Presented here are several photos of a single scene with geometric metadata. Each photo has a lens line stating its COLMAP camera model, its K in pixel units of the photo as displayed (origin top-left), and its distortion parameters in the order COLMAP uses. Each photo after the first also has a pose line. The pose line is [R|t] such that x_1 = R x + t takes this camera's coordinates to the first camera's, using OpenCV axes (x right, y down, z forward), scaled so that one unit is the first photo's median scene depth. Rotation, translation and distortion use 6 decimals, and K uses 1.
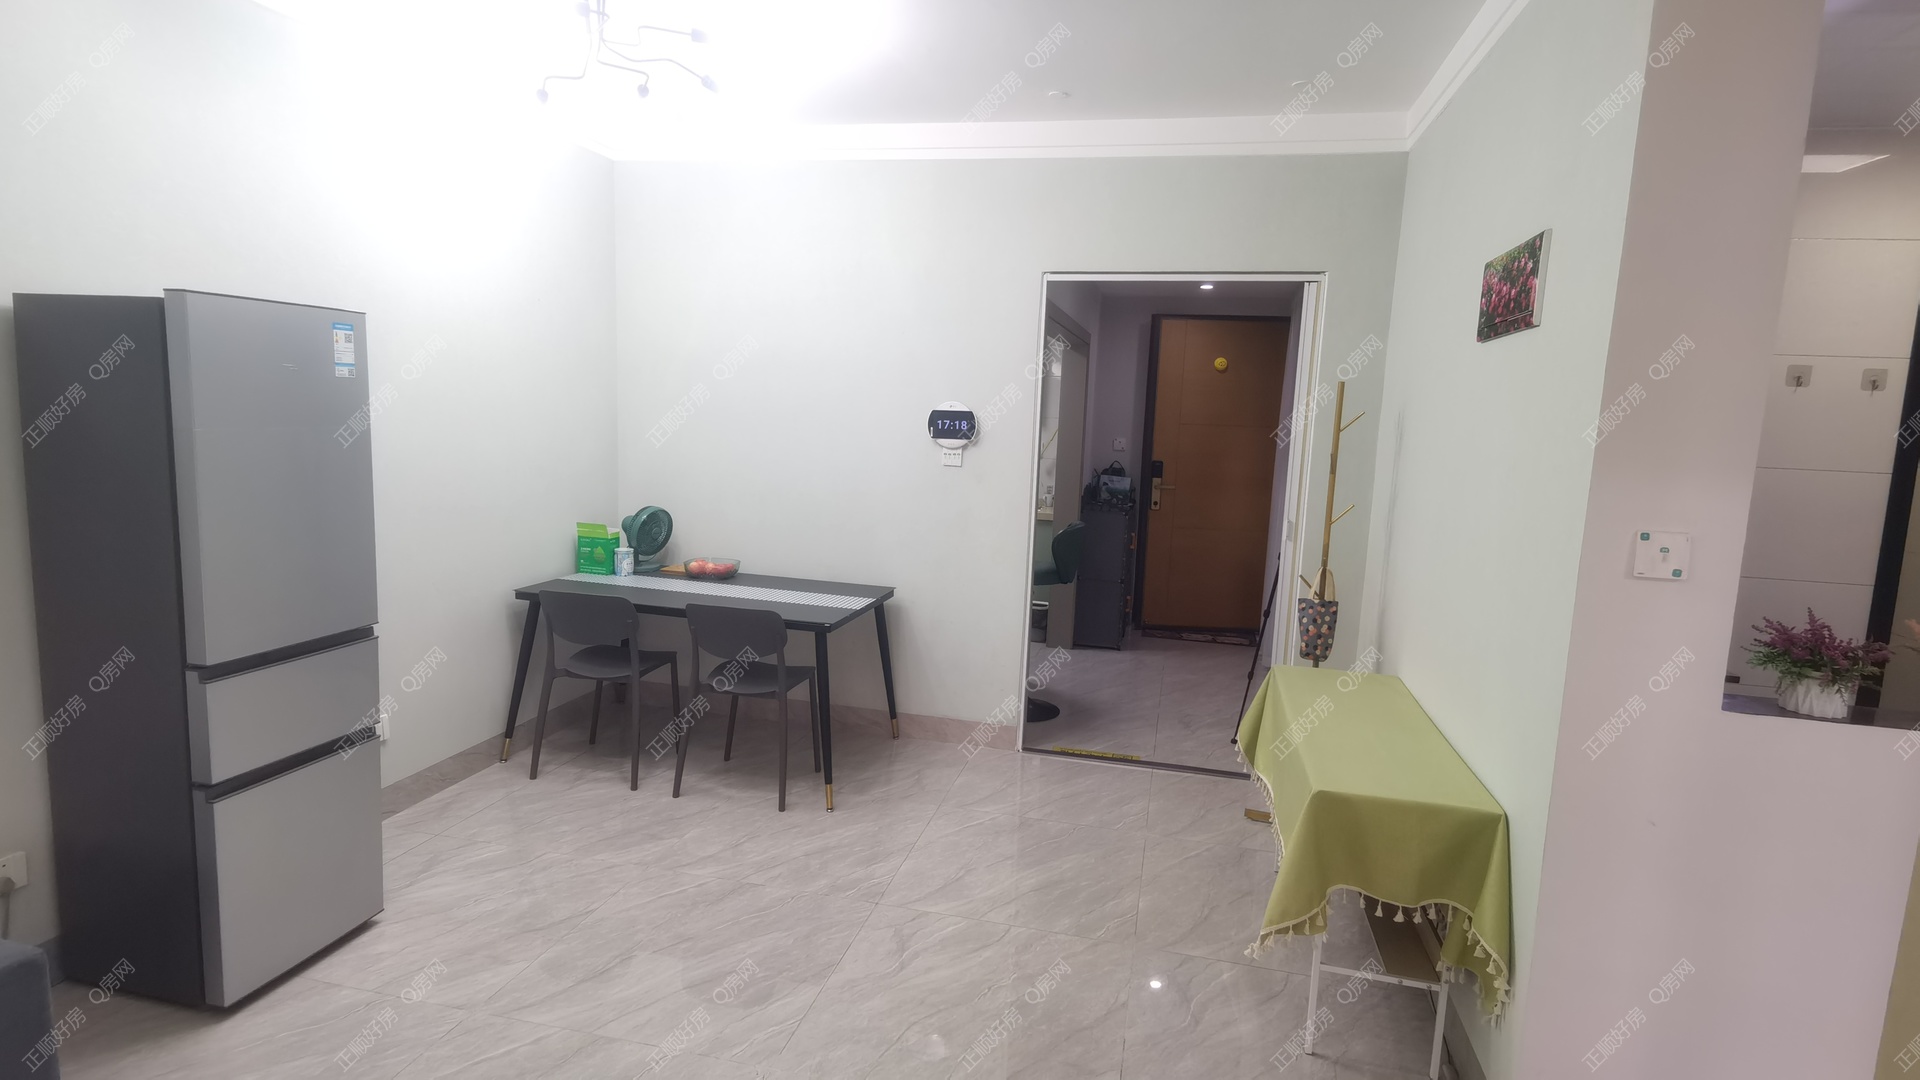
lens RADIAL K [[971.4, 0, 960.0], [0, 971.4, 540.0], [0, 0, 1]] dist [0.074084, -0.053983]
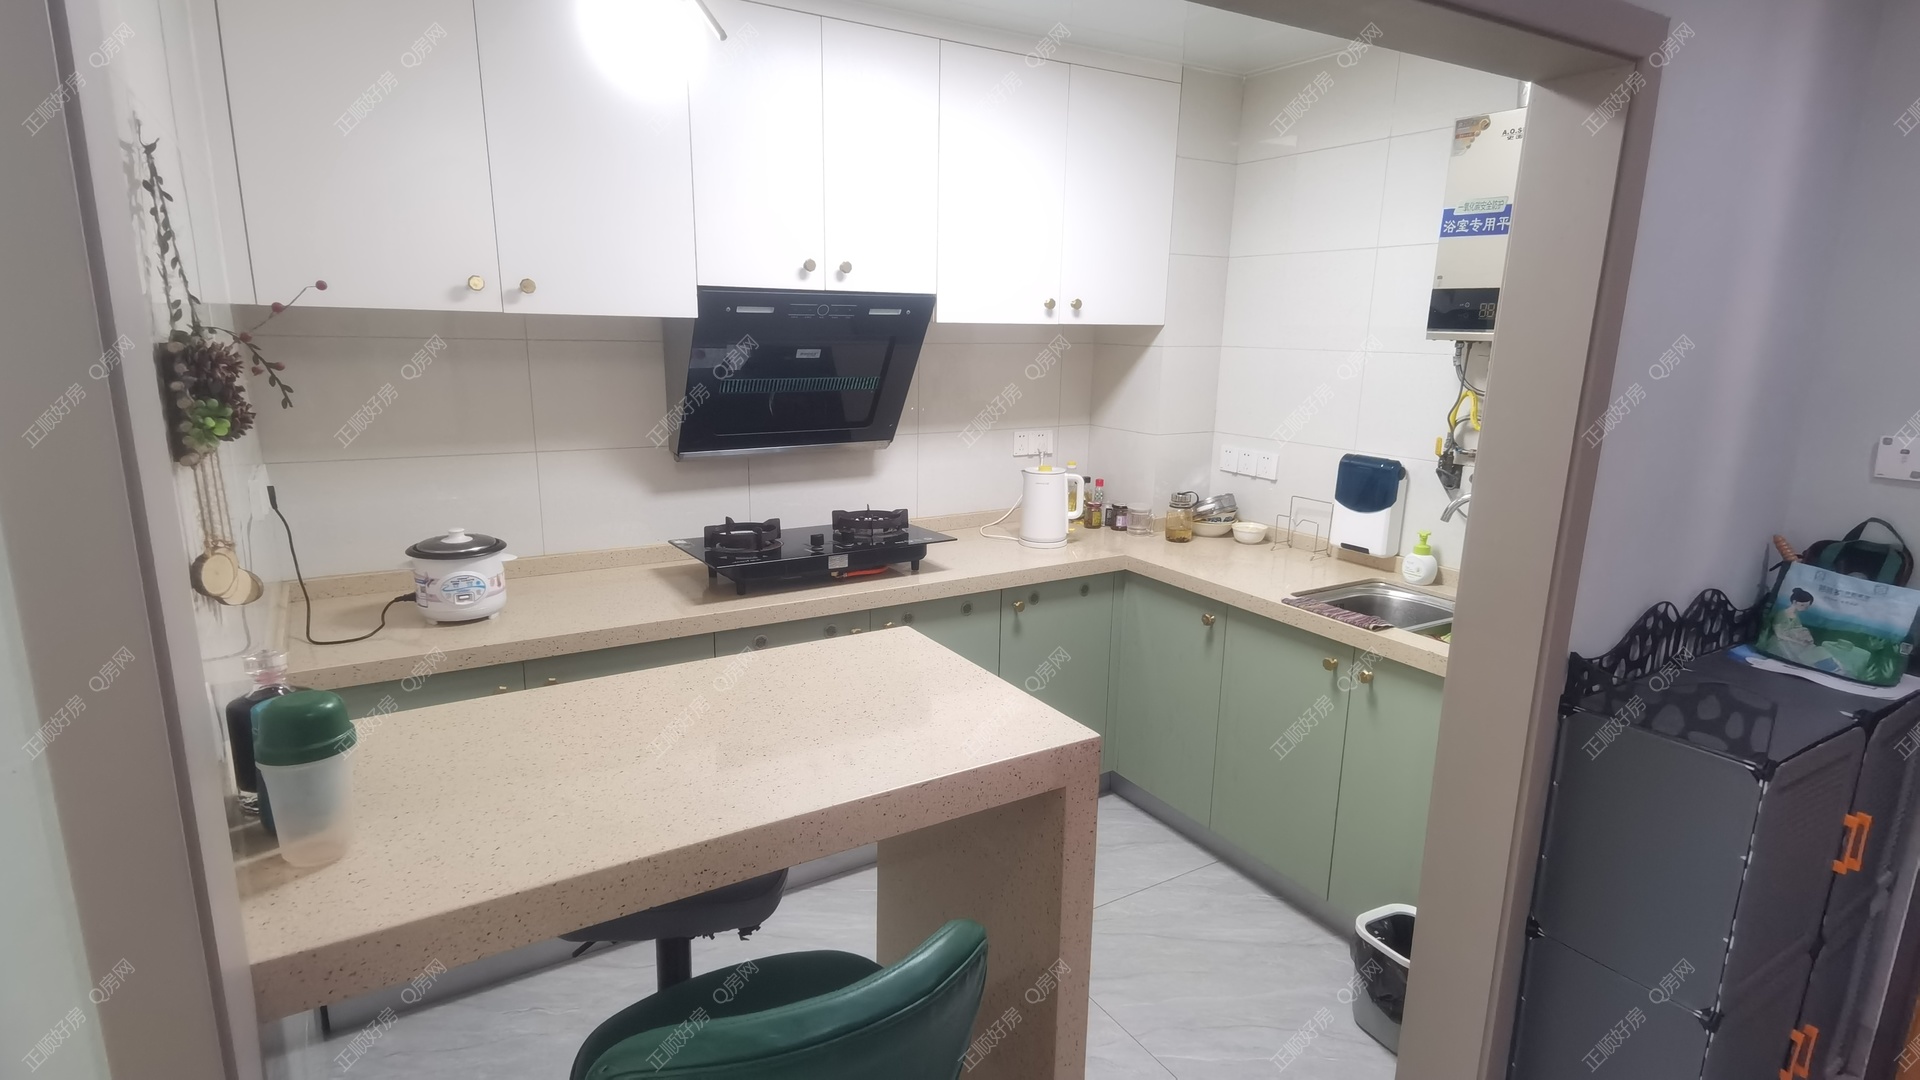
lens RADIAL K [[971.4, 0, 960.0], [0, 971.4, 540.0], [0, 0, 1]] dist [0.074084, -0.053983]
pose [[0.702470, 0.132972, -0.699181, 0.178064], [-0.086898, 0.991066, 0.101177, -0.082081], [0.706388, -0.010316, 0.707749, 0.623474]]
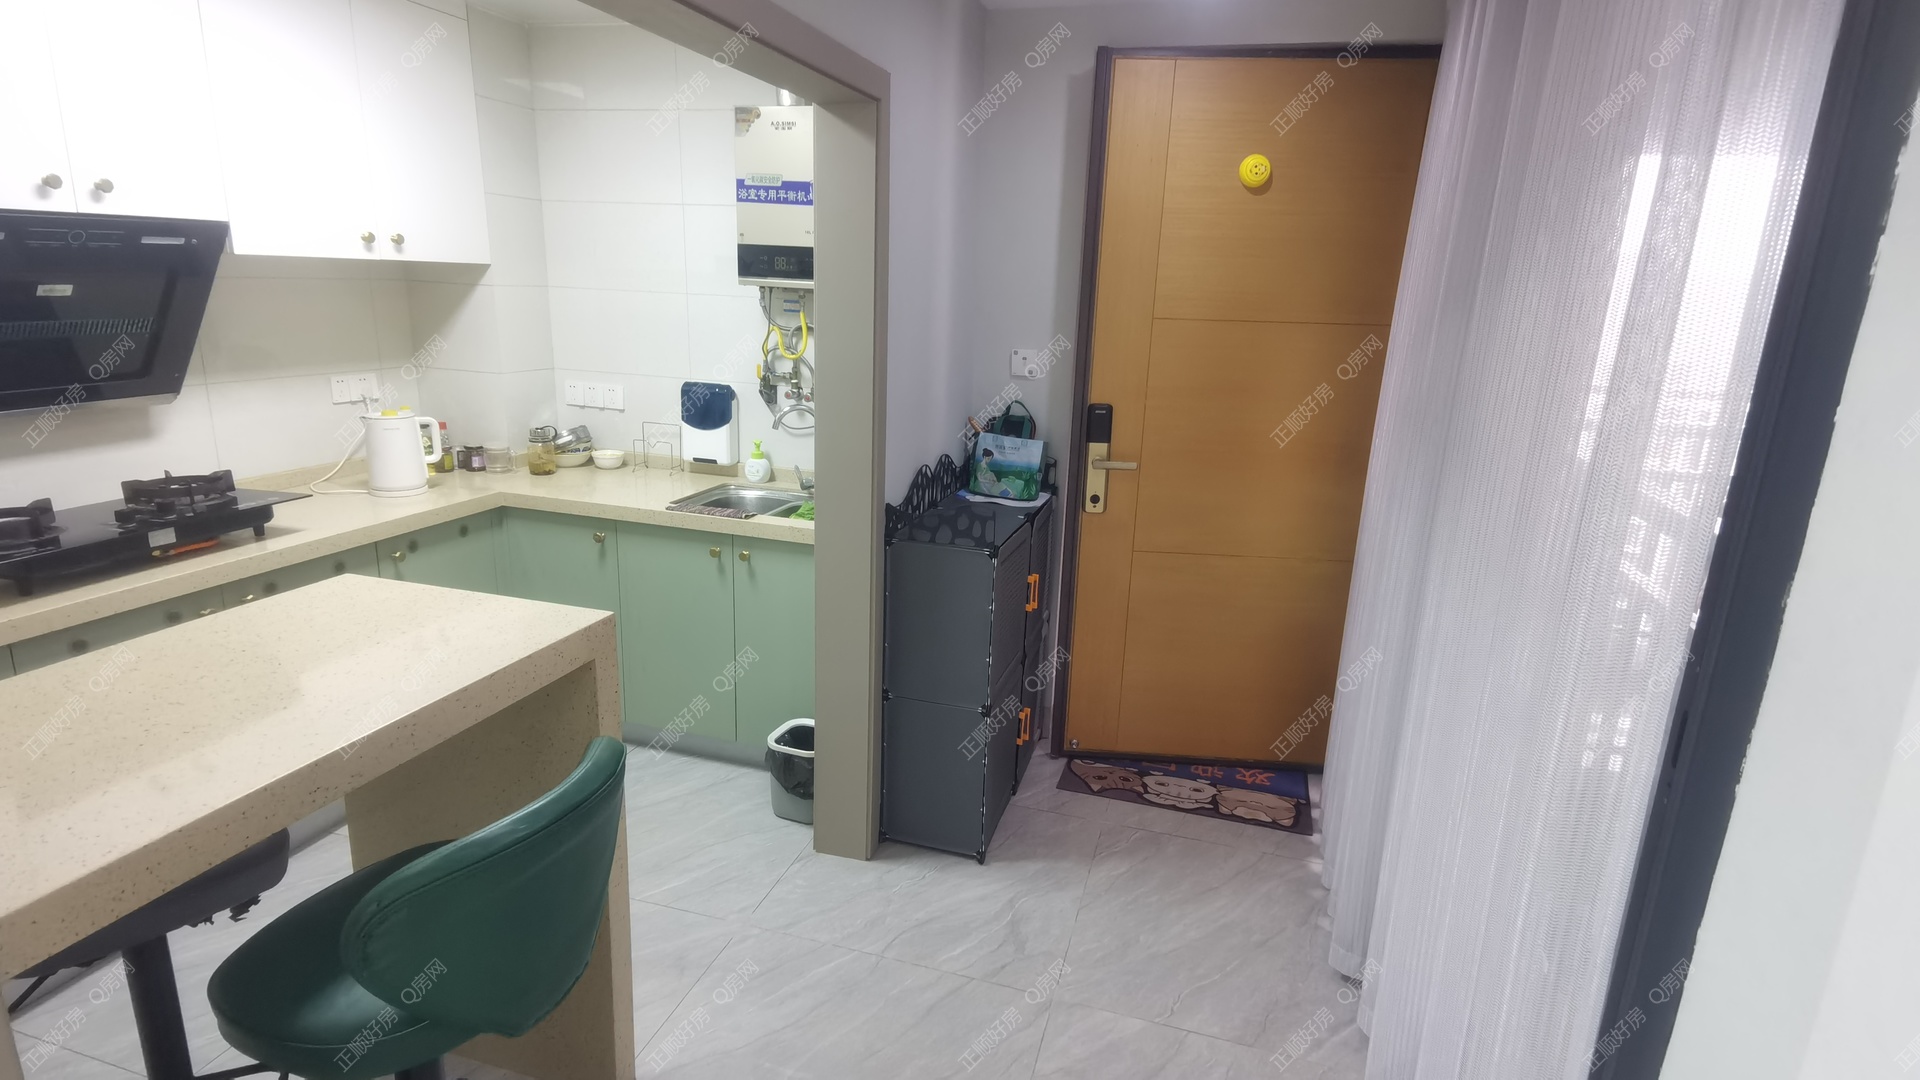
lens RADIAL K [[971.4, 0, 960.0], [0, 971.4, 540.0], [0, 0, 1]] dist [0.074084, -0.053983]
pose [[0.998157, 0.015701, -0.058619, 0.163960], [-0.008376, 0.992349, 0.123179, -0.073243], [0.060105, -0.122461, 0.990652, 0.547280]]
